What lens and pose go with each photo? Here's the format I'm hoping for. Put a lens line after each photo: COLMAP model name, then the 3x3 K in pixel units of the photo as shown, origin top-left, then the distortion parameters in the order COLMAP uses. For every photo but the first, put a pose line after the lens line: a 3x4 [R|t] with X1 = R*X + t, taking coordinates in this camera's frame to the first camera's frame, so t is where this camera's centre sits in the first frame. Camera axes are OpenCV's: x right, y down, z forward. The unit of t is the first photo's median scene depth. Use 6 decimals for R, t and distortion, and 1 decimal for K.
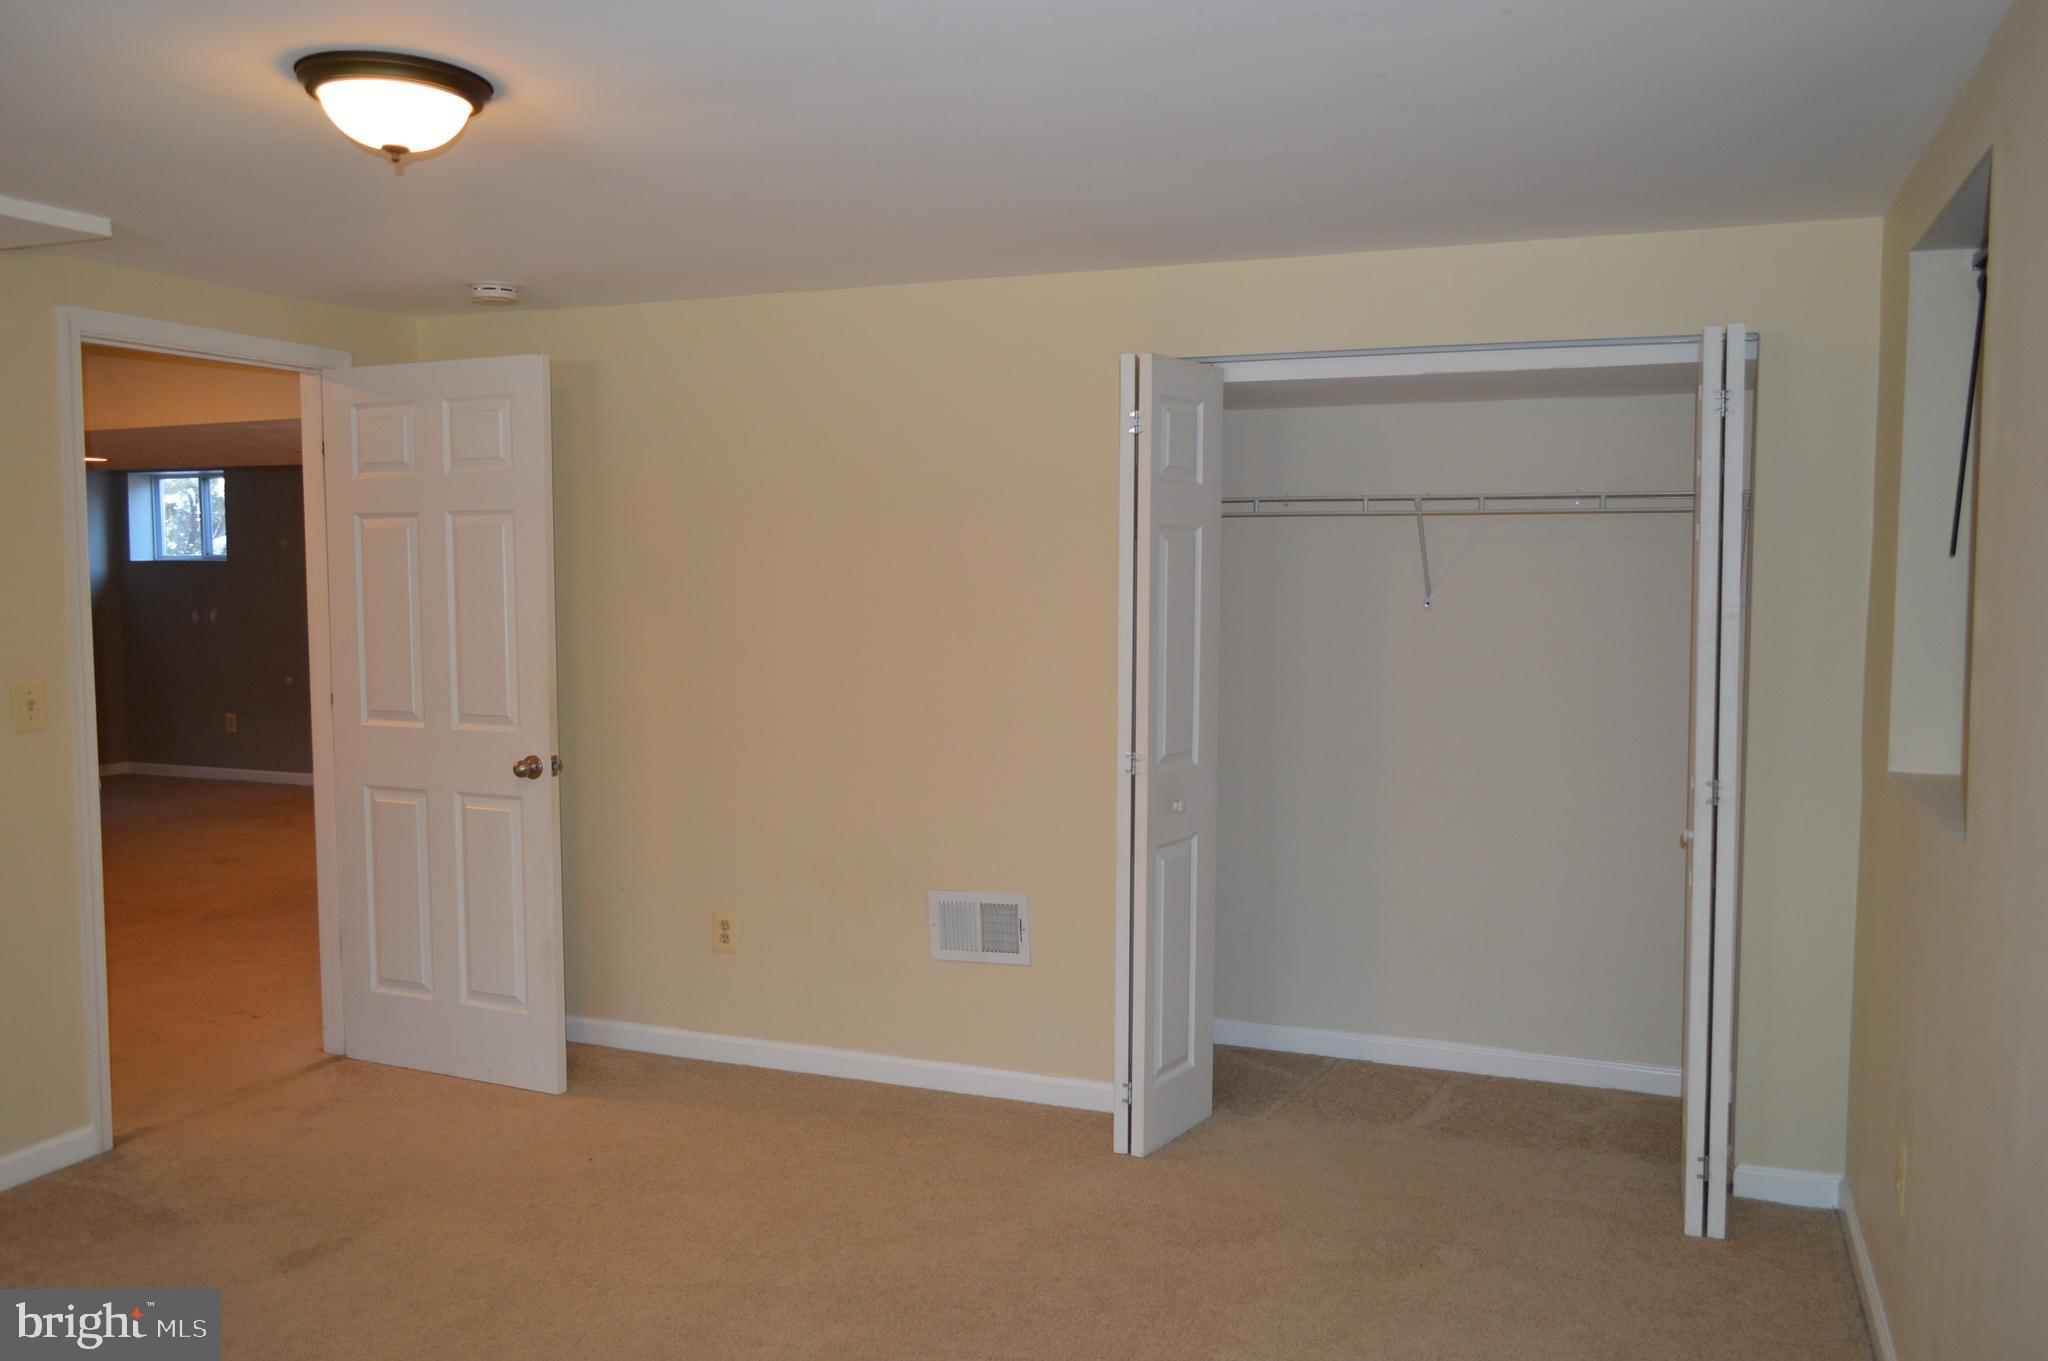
lens RADIAL K [[1625.2, 0, 1016.0], [0, 1625.2, 681.1], [0, 0, 1]] dist [-0.014715, 0.012083]
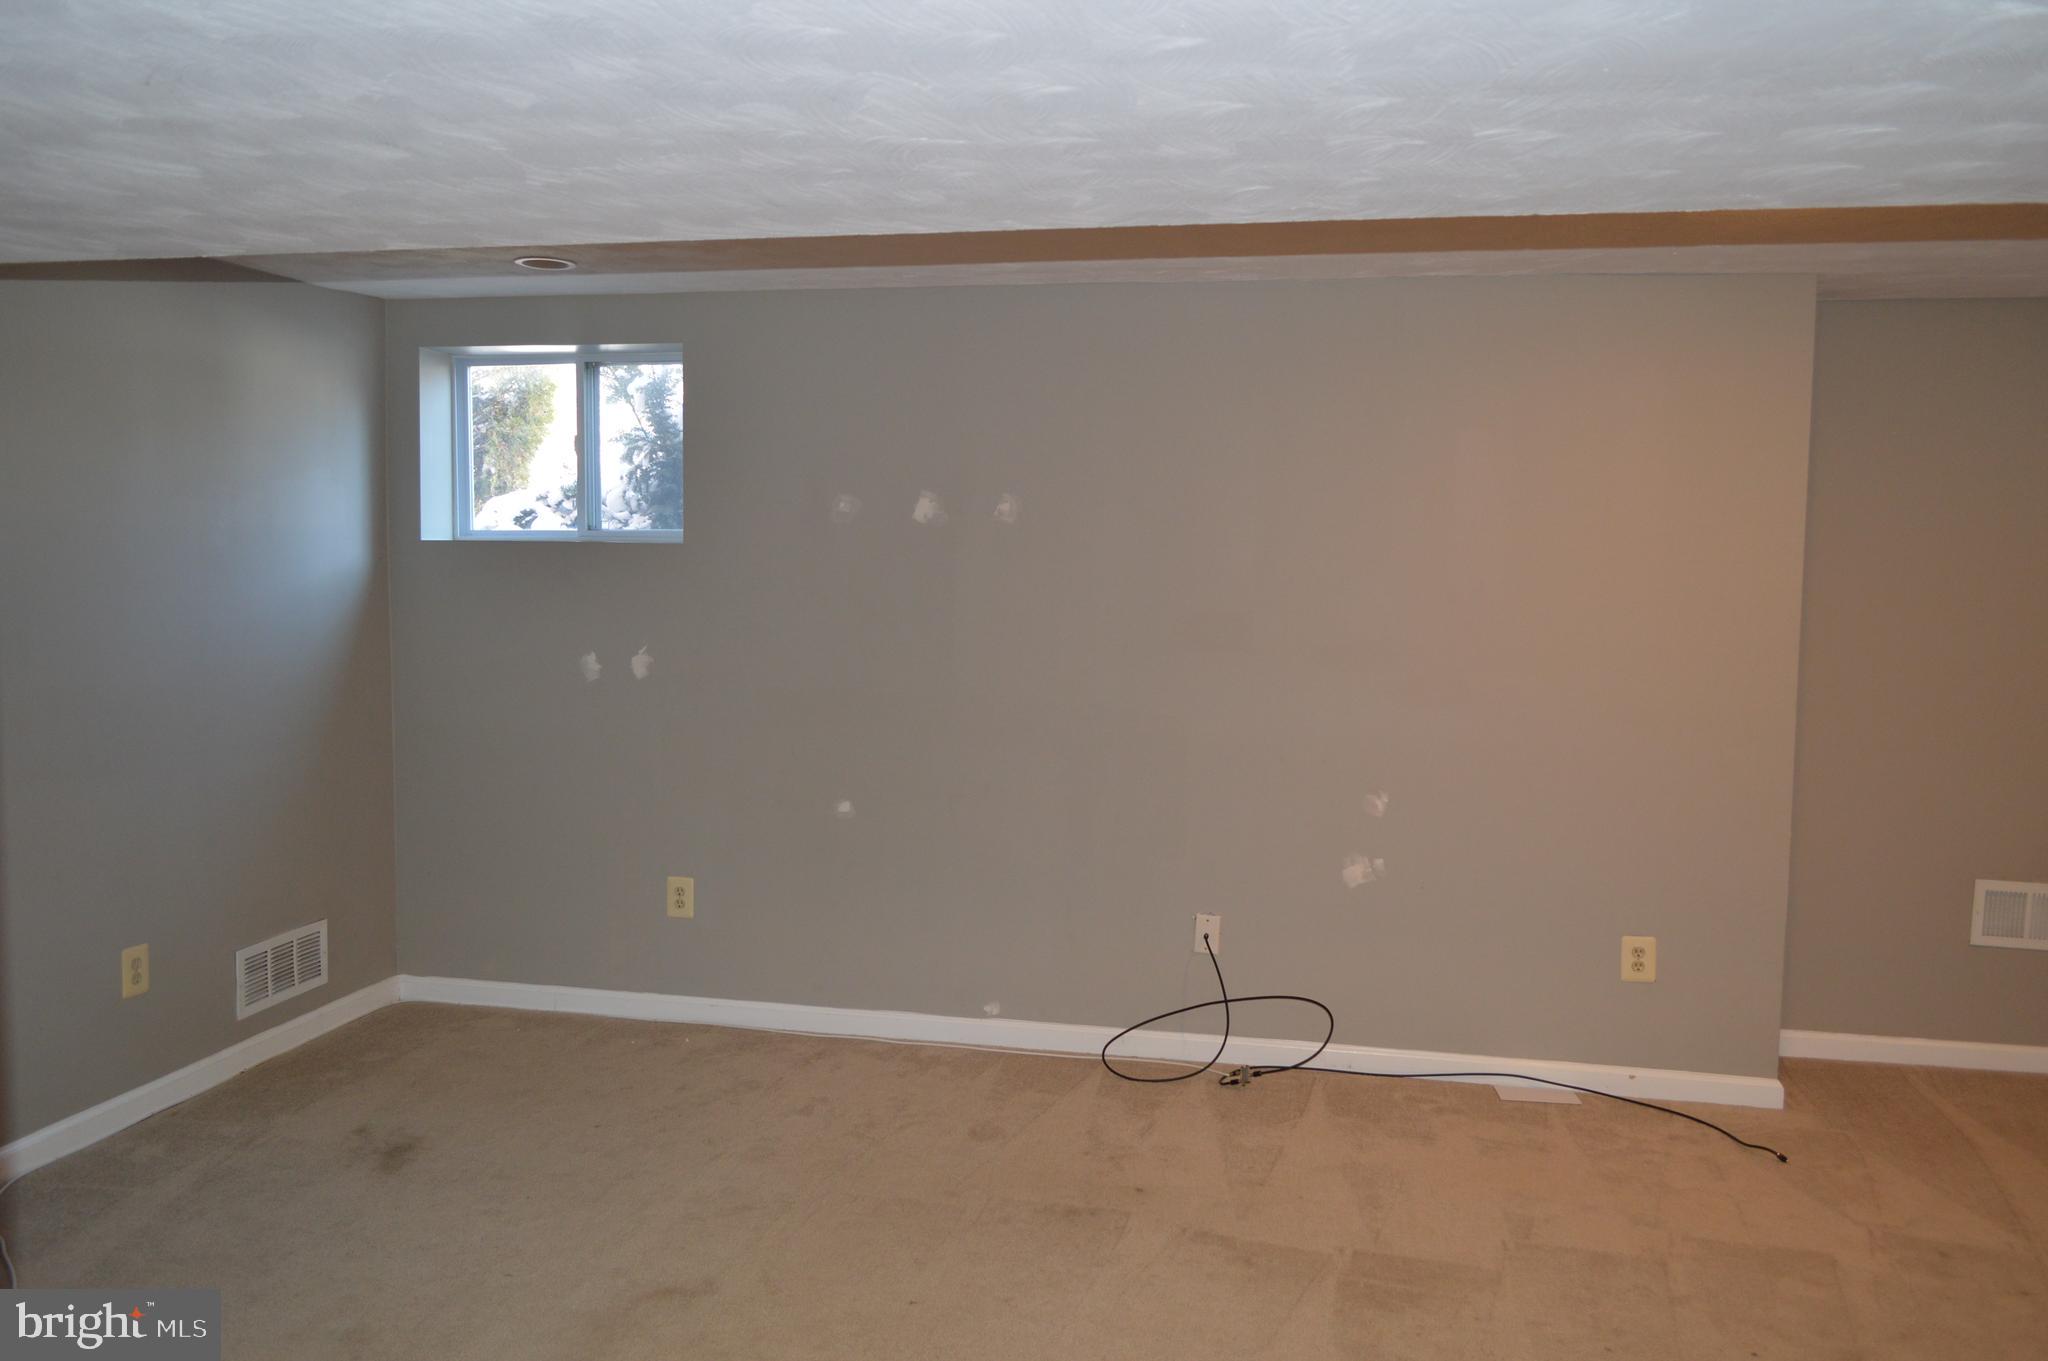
lens RADIAL K [[1625.2, 0, 1027.5], [0, 1625.2, 685.3], [0, 0, 1]] dist [-0.014715, 0.012083]
pose [[0.986299, 0.000197, 0.164969, -0.454097], [-0.001898, 0.999947, 0.010154, -0.038309], [-0.164958, -0.010328, 0.986247, 0.520624]]
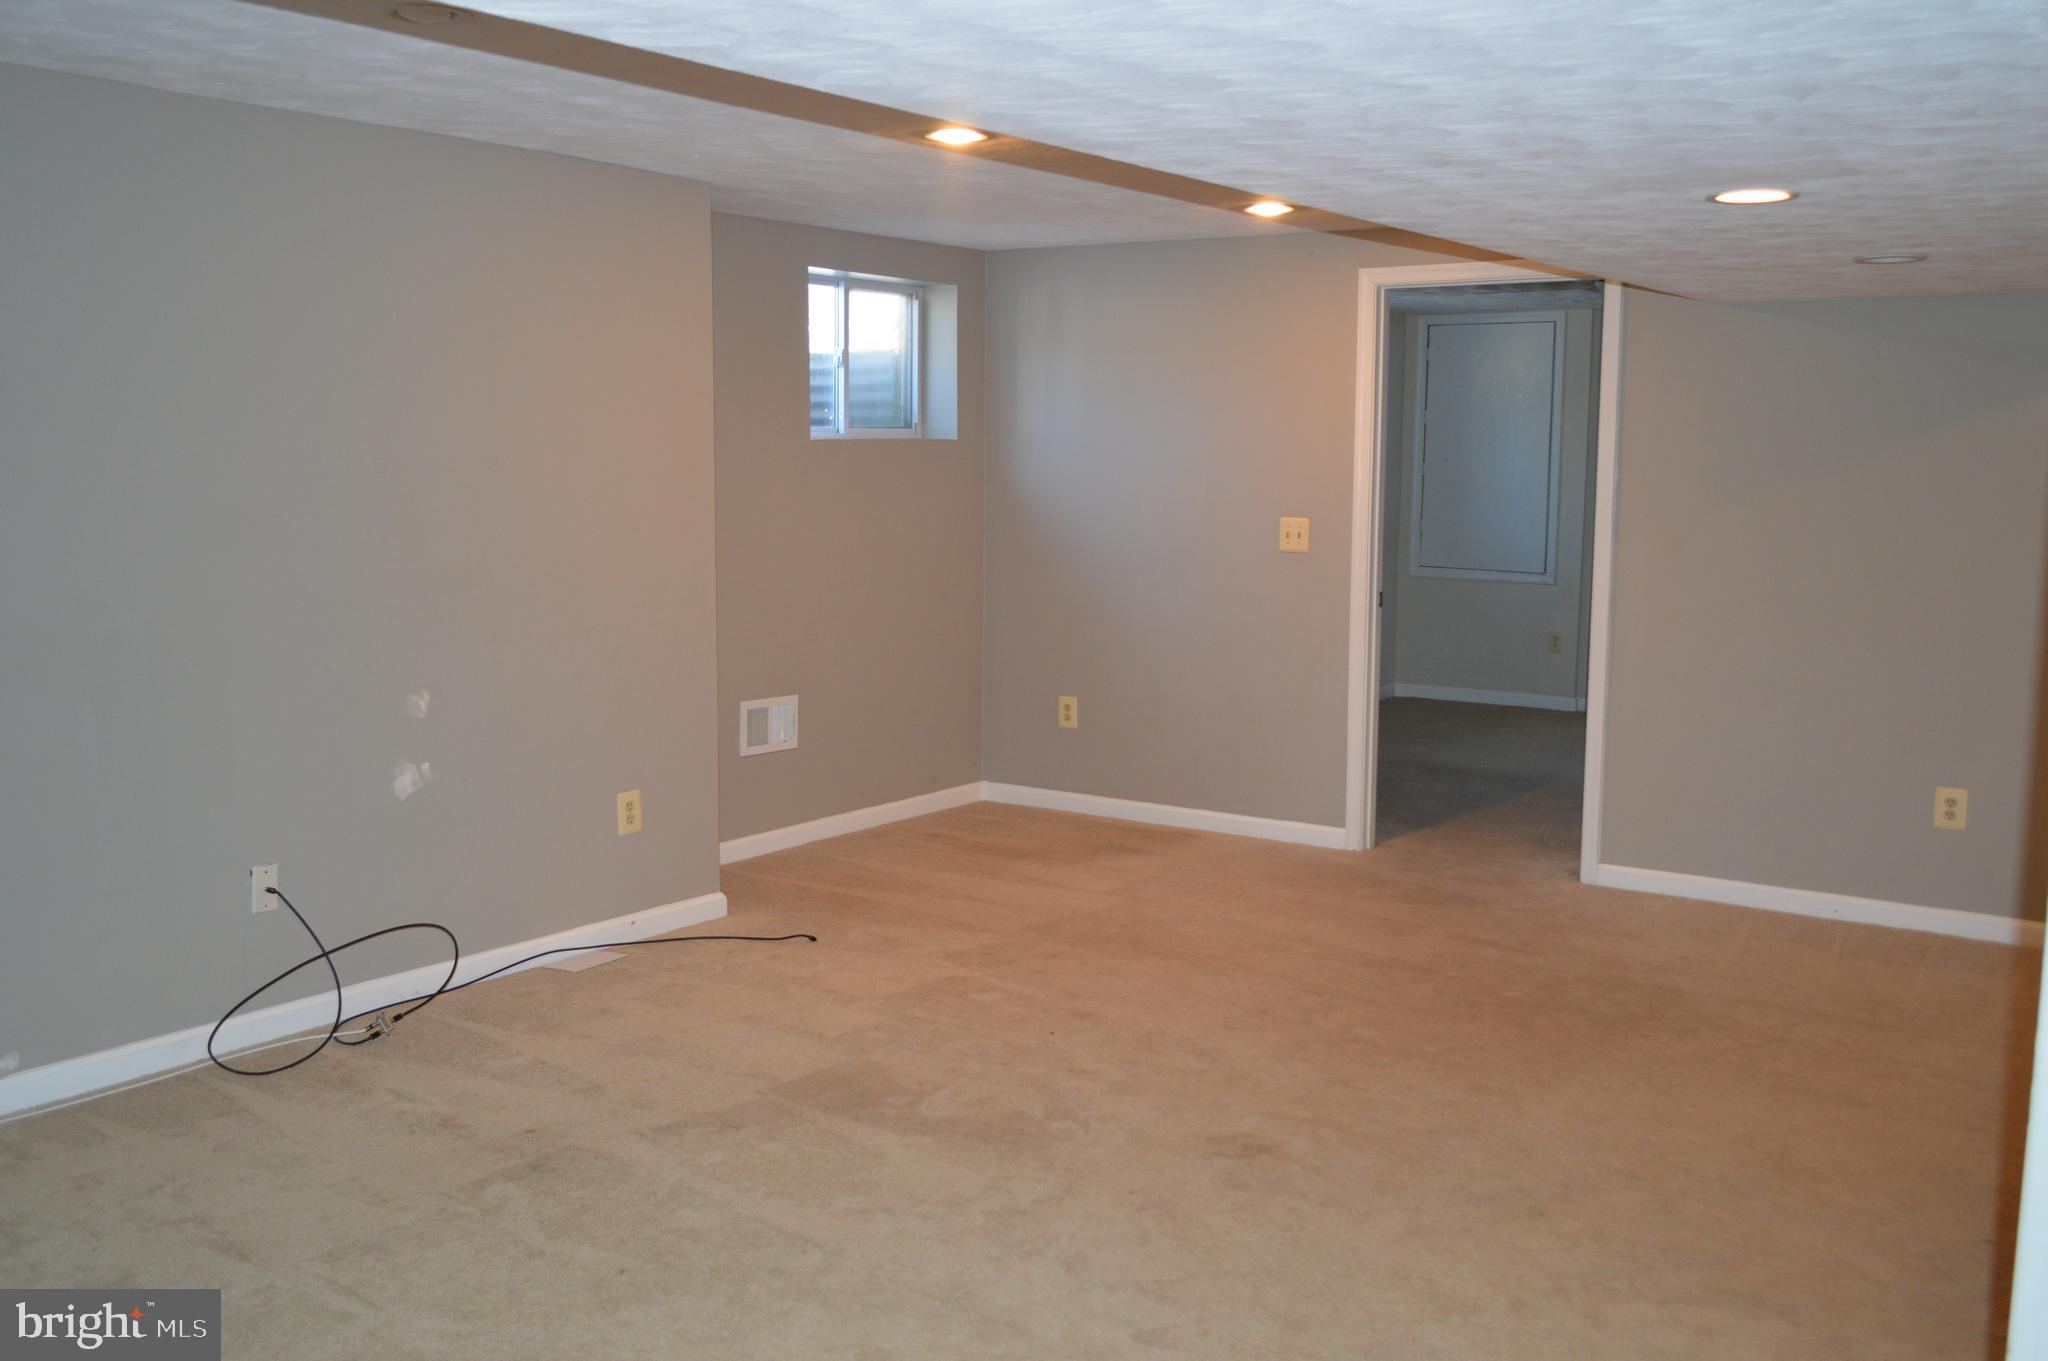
lens RADIAL K [[1876.1, 0, 1008.4], [0, 1876.1, 697.3], [0, 0, 1]] dist [-0.020880, 0.000000]
pose [[0.247666, -0.127035, 0.960481, -0.683523], [0.065074, 0.991309, 0.114332, -0.046920], [-0.966658, 0.034186, 0.253780, 0.665910]]
